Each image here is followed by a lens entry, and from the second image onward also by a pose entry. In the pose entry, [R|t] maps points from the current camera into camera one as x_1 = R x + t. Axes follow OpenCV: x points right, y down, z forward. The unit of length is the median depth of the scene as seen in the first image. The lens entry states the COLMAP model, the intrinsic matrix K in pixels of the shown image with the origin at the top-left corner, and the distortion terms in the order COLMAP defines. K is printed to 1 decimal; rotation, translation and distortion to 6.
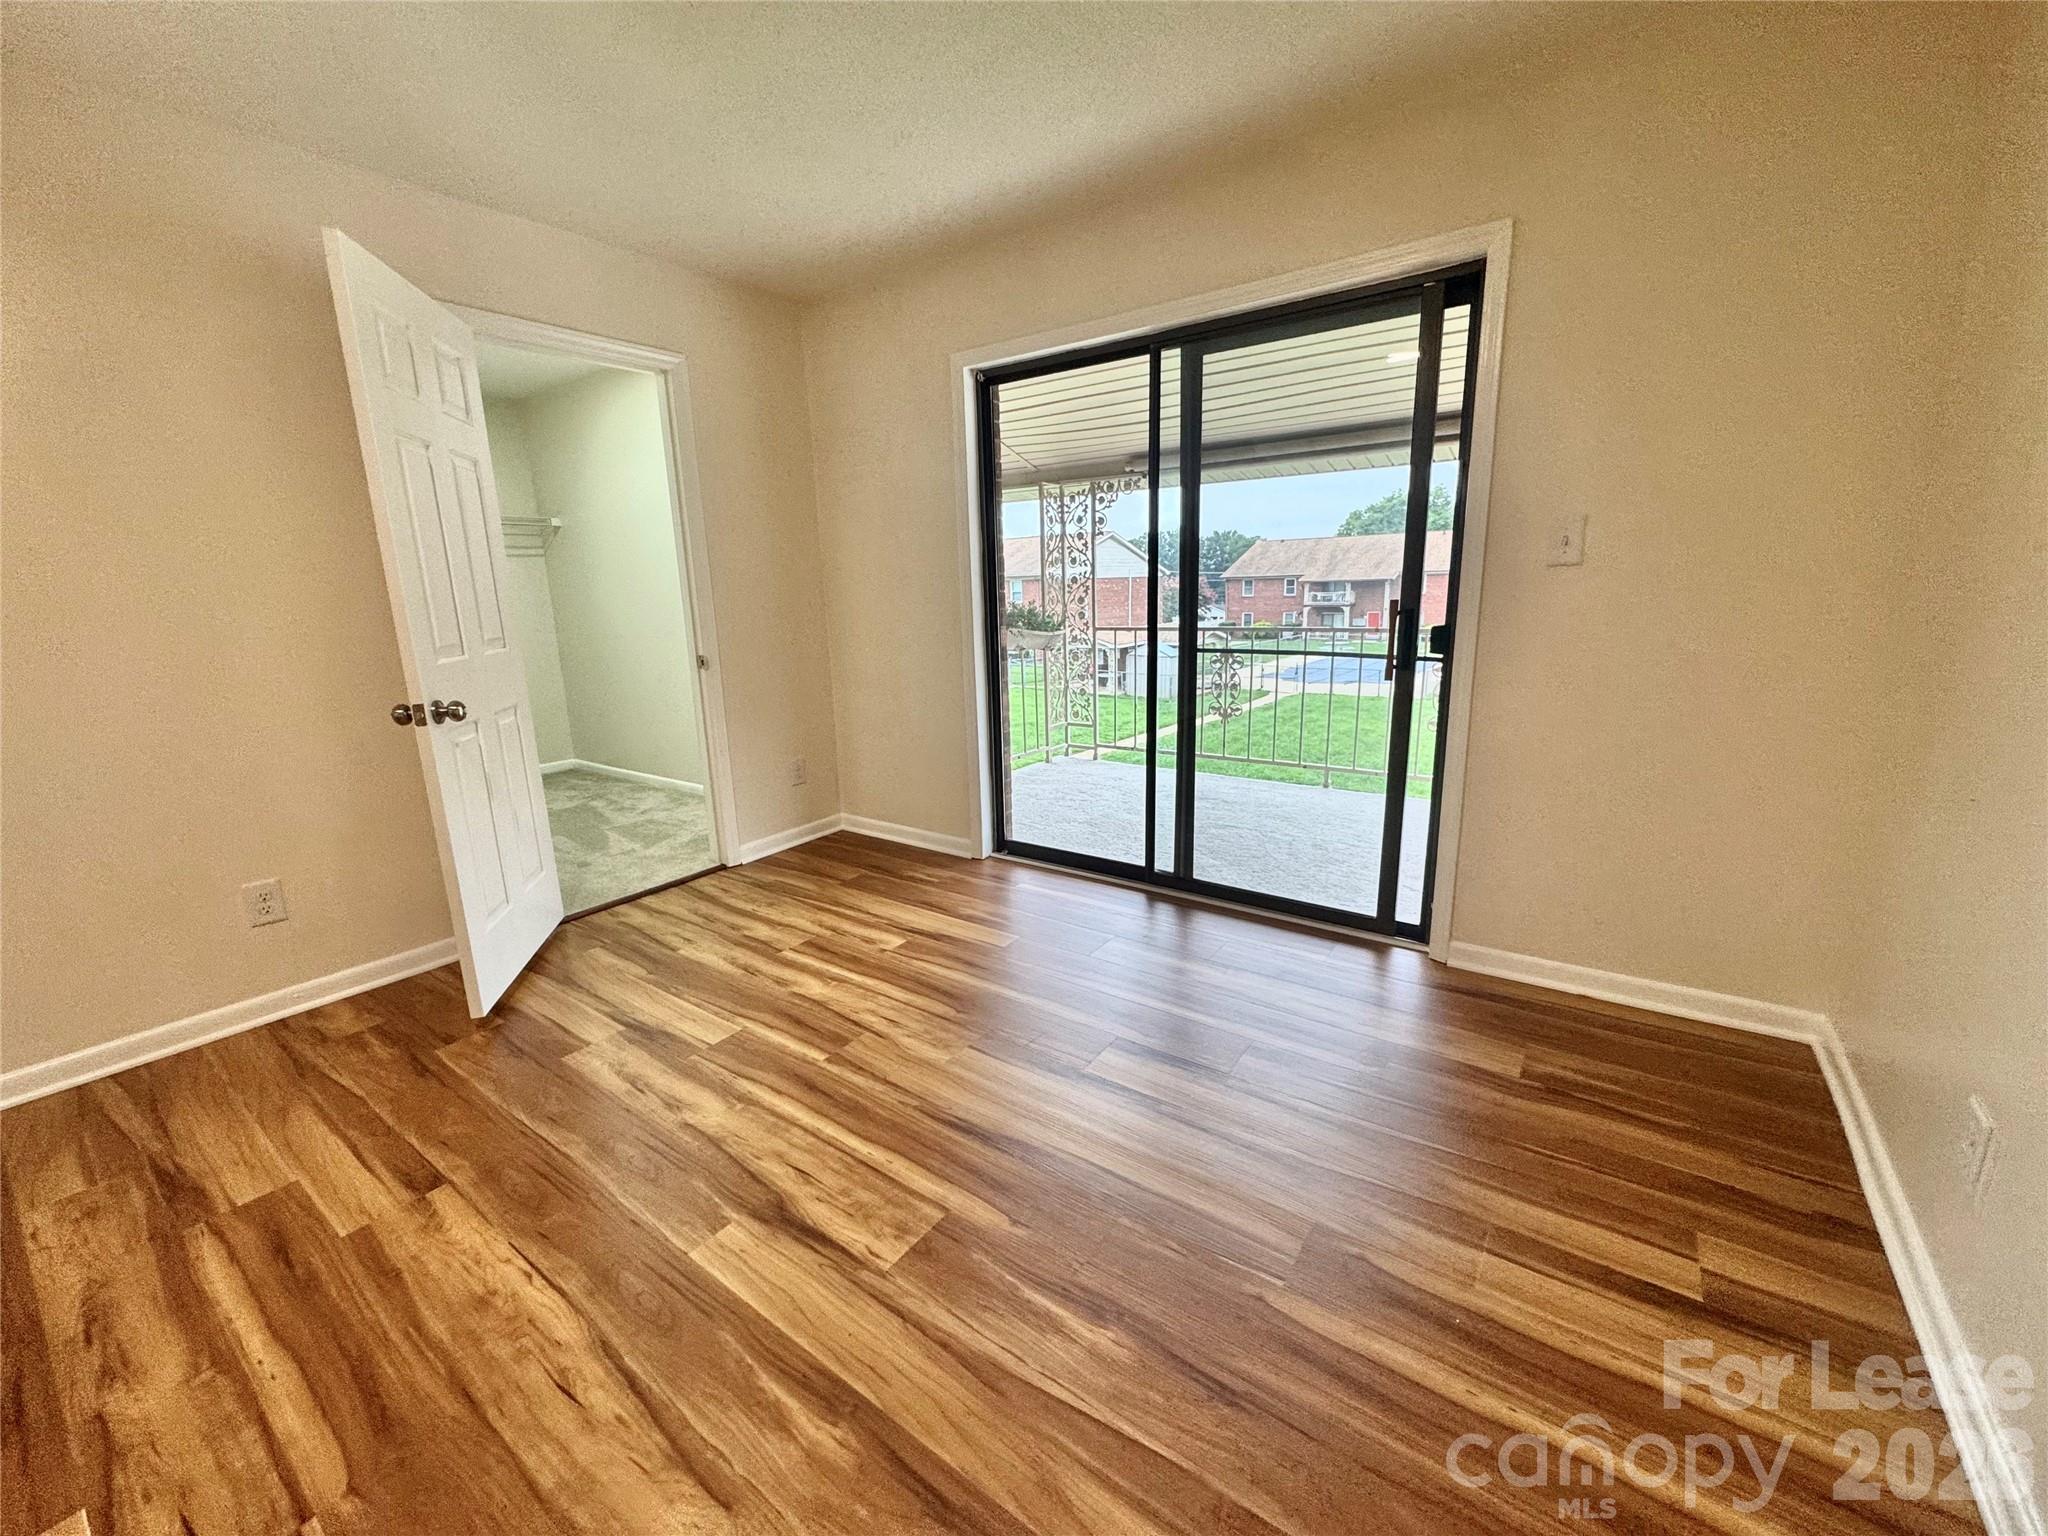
lens RADIAL K [[824.9, 0, 1022.0], [0, 824.9, 768.2], [0, 0, 1]] dist [-0.002150, 0.000536]
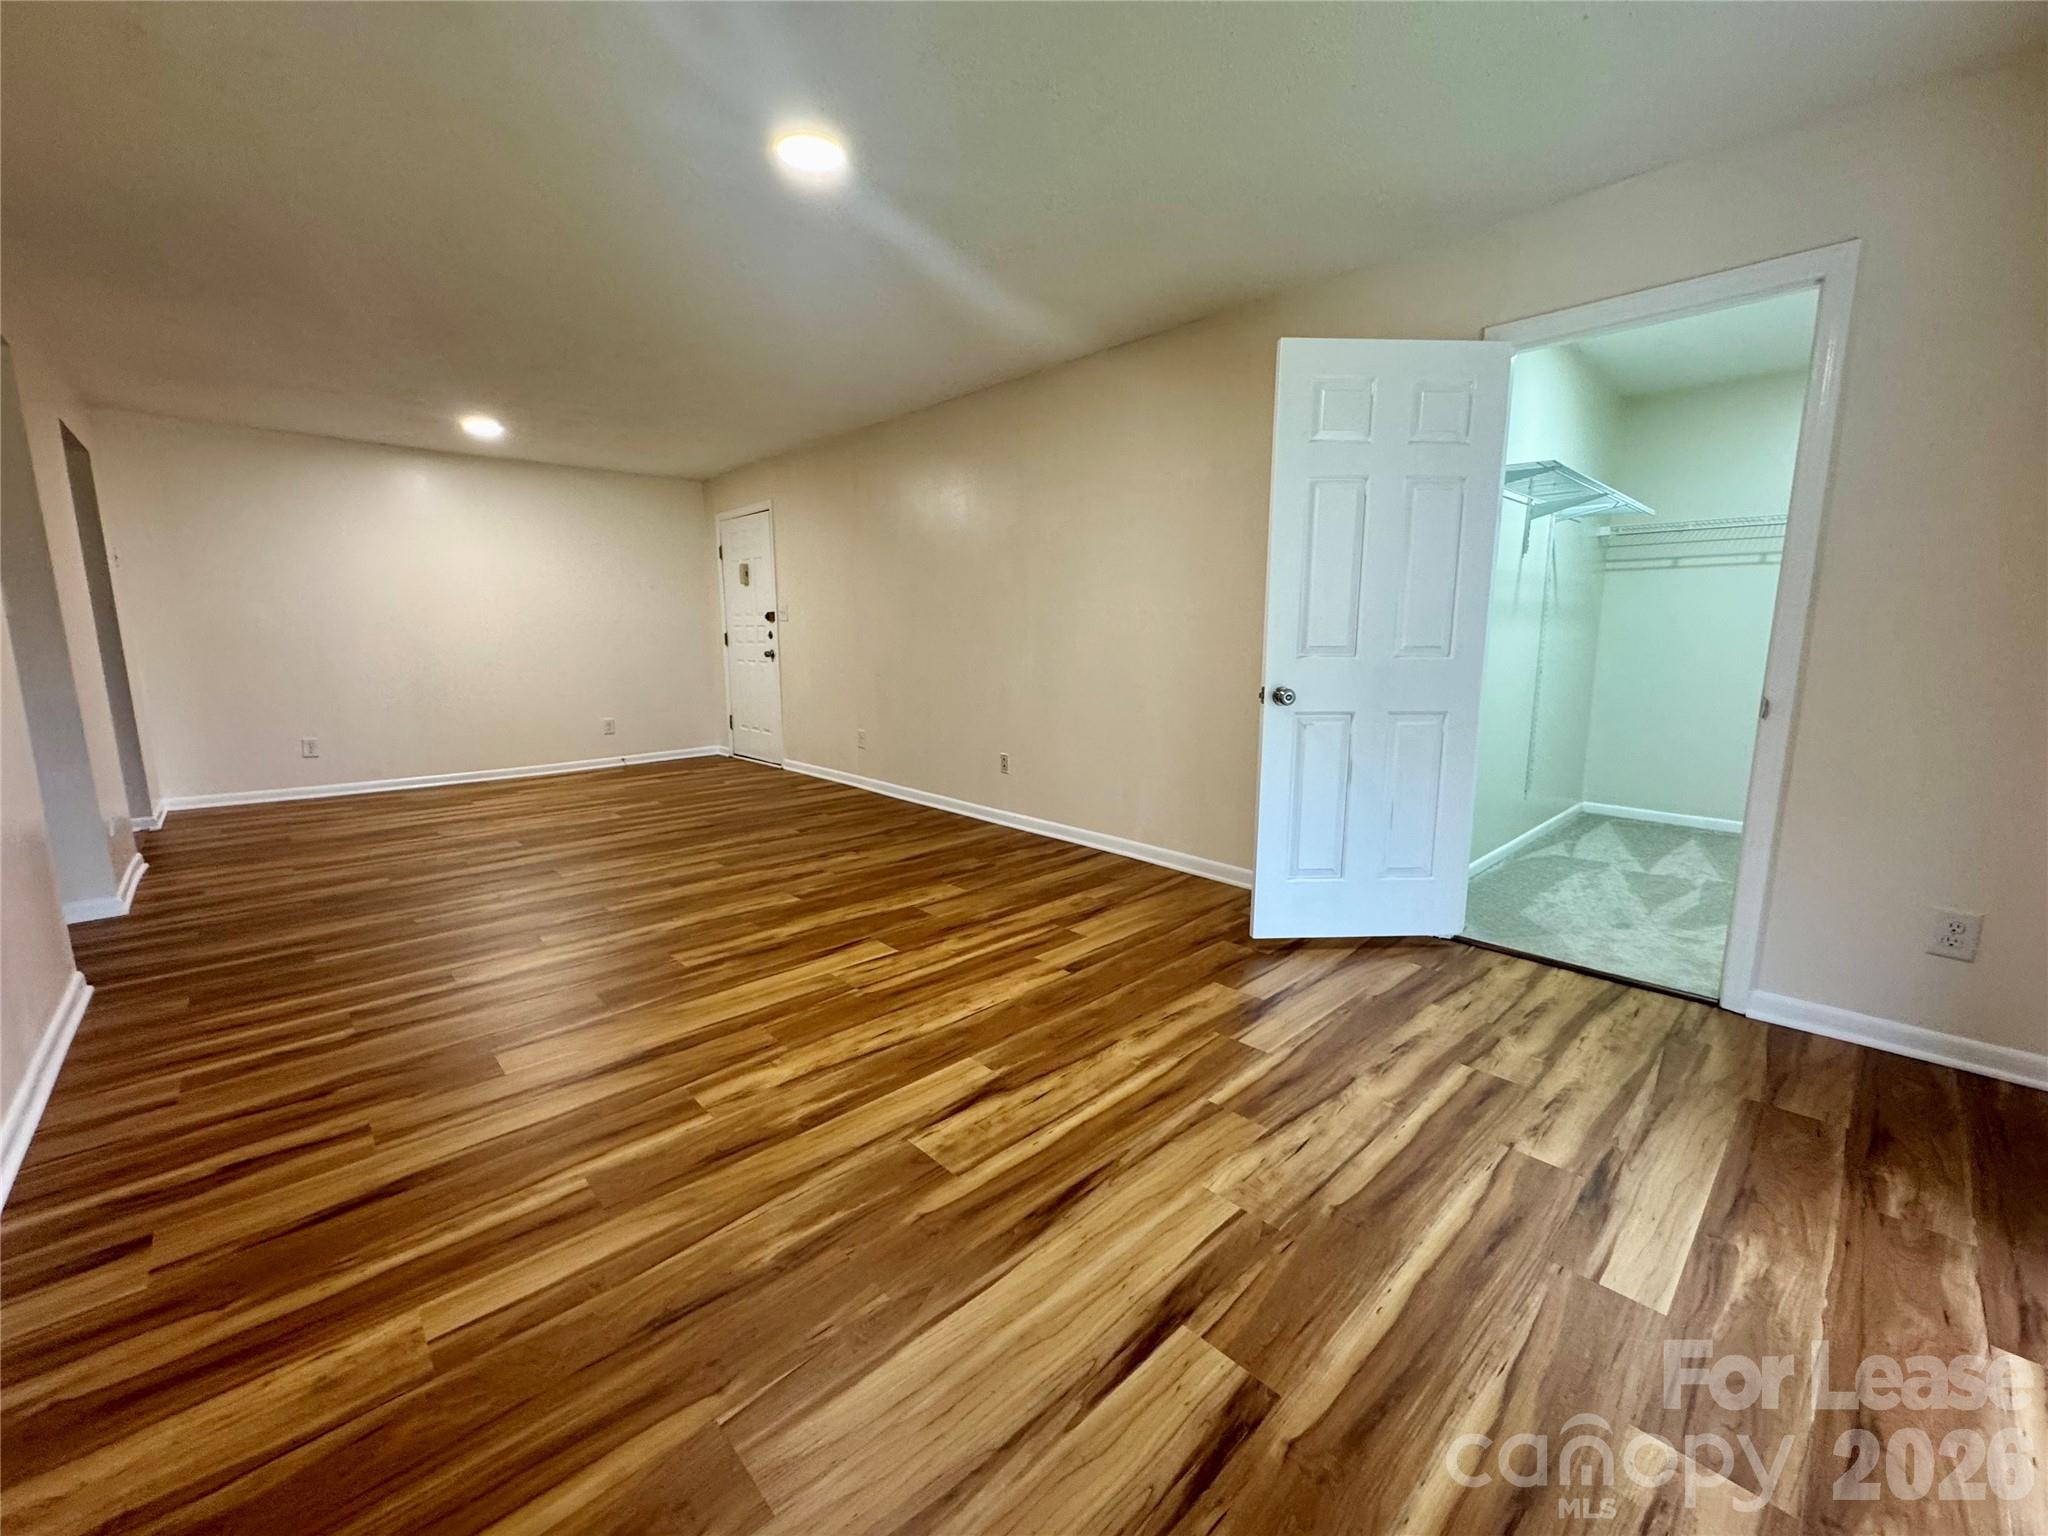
lens RADIAL K [[824.9, 0, 1019.2], [0, 824.9, 770.6], [0, 0, 1]] dist [-0.002150, 0.000536]
pose [[-0.189426, 0.195088, -0.962319, 0.650364], [-0.208826, 0.949638, 0.233623, -0.181614], [0.959432, 0.245212, -0.139147, 0.866828]]
